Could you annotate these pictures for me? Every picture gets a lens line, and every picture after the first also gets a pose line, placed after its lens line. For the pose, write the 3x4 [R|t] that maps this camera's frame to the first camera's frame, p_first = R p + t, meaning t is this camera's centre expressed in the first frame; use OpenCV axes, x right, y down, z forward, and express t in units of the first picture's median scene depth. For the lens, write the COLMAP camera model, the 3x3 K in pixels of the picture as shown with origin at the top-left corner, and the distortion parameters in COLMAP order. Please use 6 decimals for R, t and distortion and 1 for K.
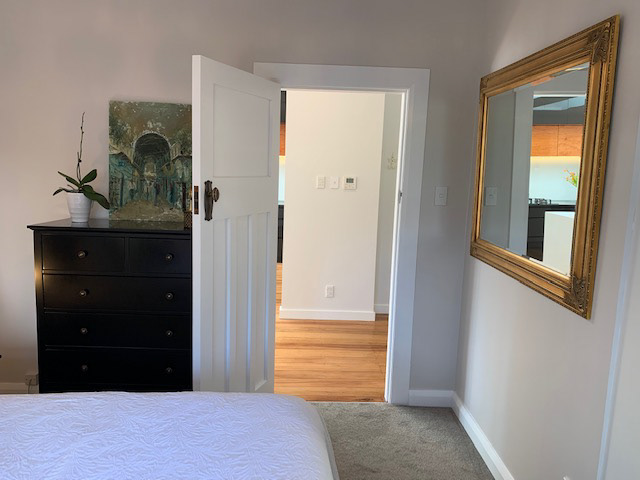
lens RADIAL K [[494.9, 0, 320.0], [0, 494.9, 240.0], [0, 0, 1]] dist [0.020610, -0.008504]
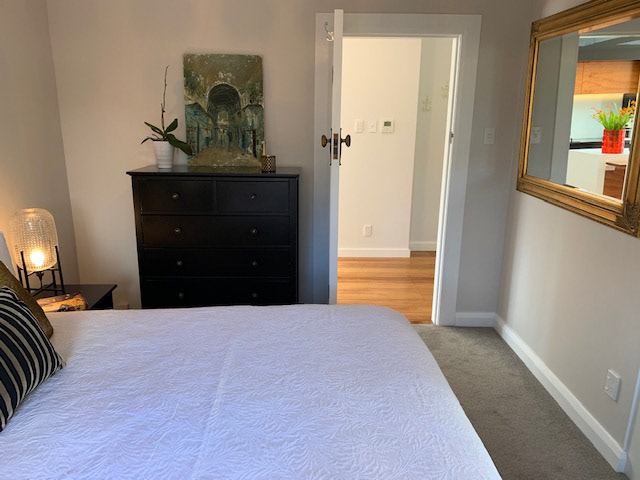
lens RADIAL K [[494.9, 0, 320.0], [0, 494.9, 240.0], [0, 0, 1]] dist [0.020610, -0.008504]
pose [[0.999687, -0.021356, -0.013065, -0.119840], [0.022649, 0.993833, 0.108550, 0.010978], [0.010666, -0.108812, 0.994005, -0.111311]]
